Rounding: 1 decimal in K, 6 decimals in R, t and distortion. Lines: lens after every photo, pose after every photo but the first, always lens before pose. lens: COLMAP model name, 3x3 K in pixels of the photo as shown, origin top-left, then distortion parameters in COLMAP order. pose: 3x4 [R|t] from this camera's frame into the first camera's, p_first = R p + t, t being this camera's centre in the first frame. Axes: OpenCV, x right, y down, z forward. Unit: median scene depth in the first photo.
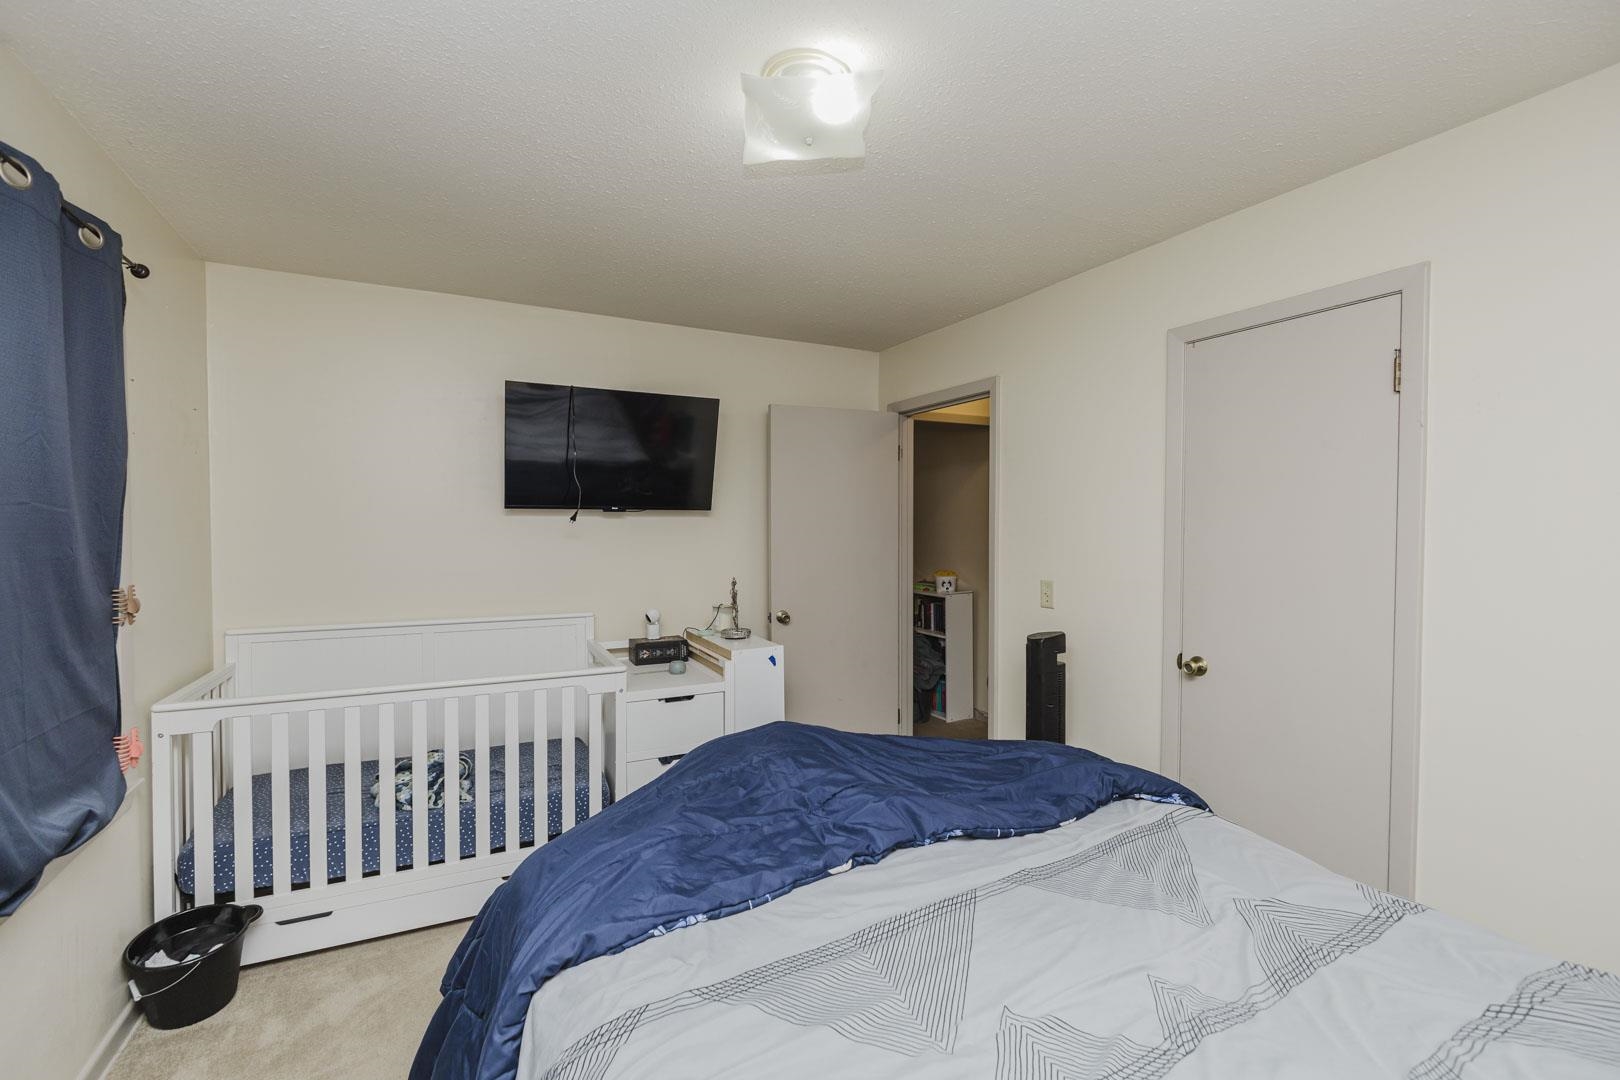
lens RADIAL K [[693.2, 0, 805.8], [0, 693.2, 543.5], [0, 0, 1]] dist [-0.007817, -0.000188]
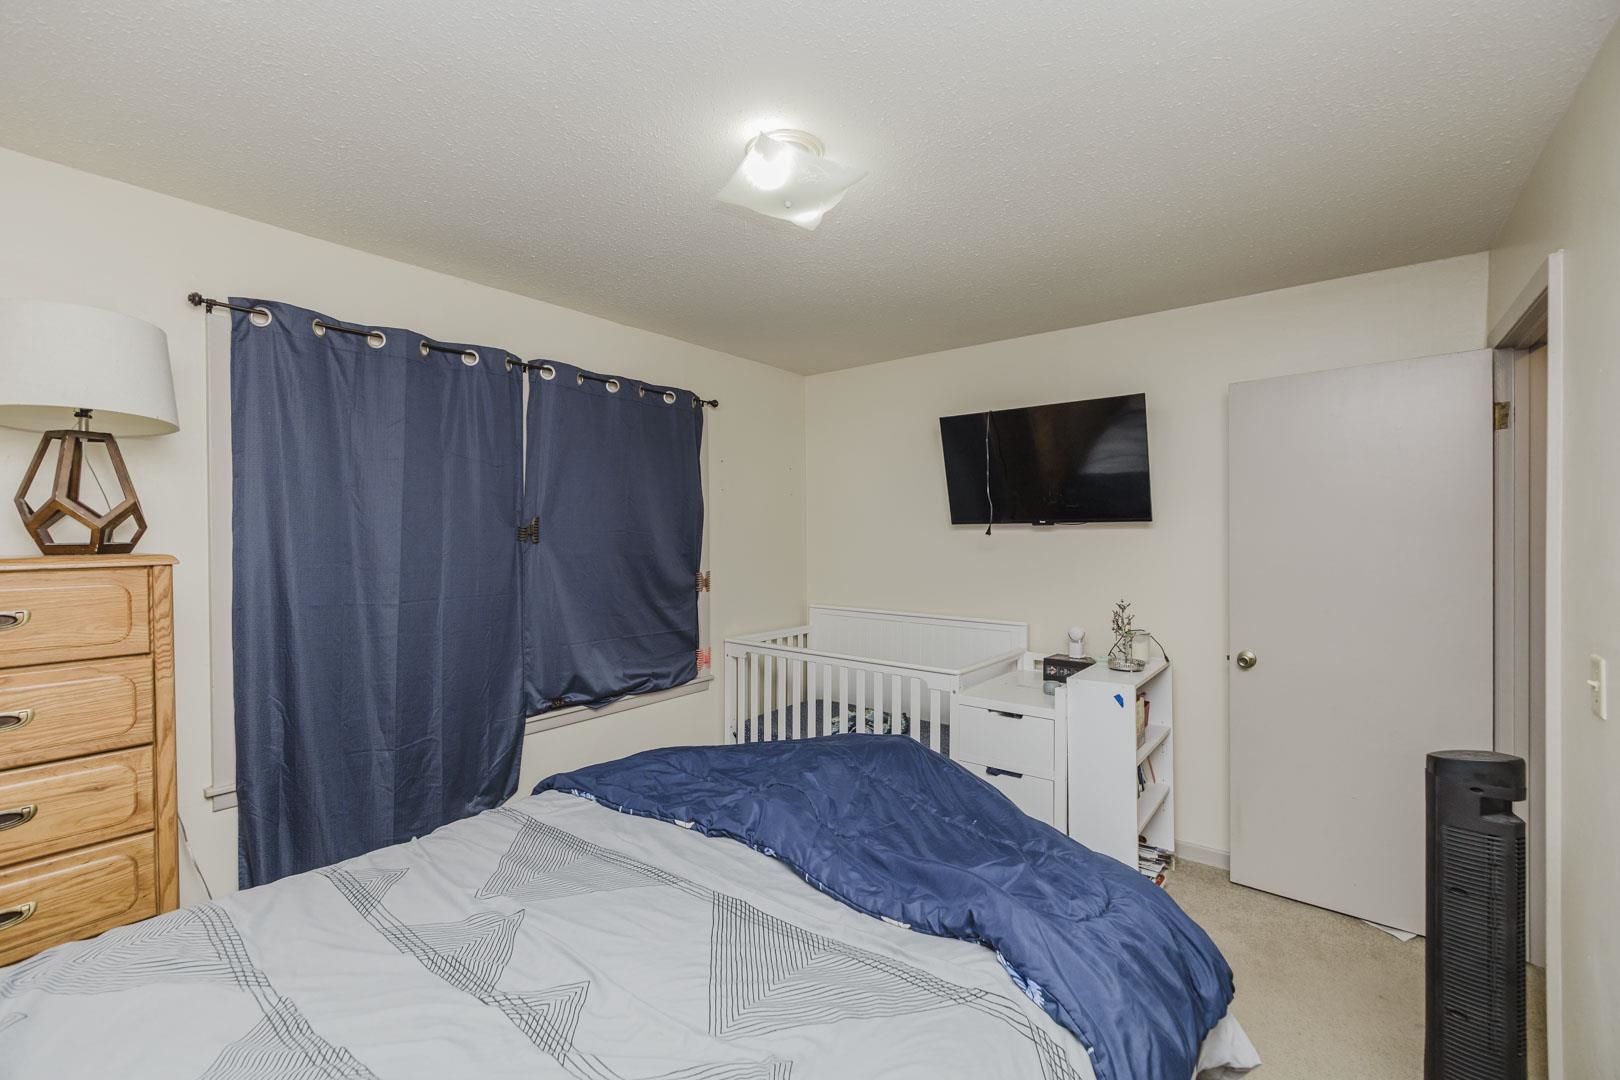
lens RADIAL K [[693.2, 0, 811.3], [0, 693.2, 531.0], [0, 0, 1]] dist [-0.007817, -0.000188]
pose [[0.410552, -0.007129, -0.911809, 0.634923], [-0.020664, 0.999640, -0.017120, -0.016279], [0.911603, 0.025871, 0.410257, 0.345914]]
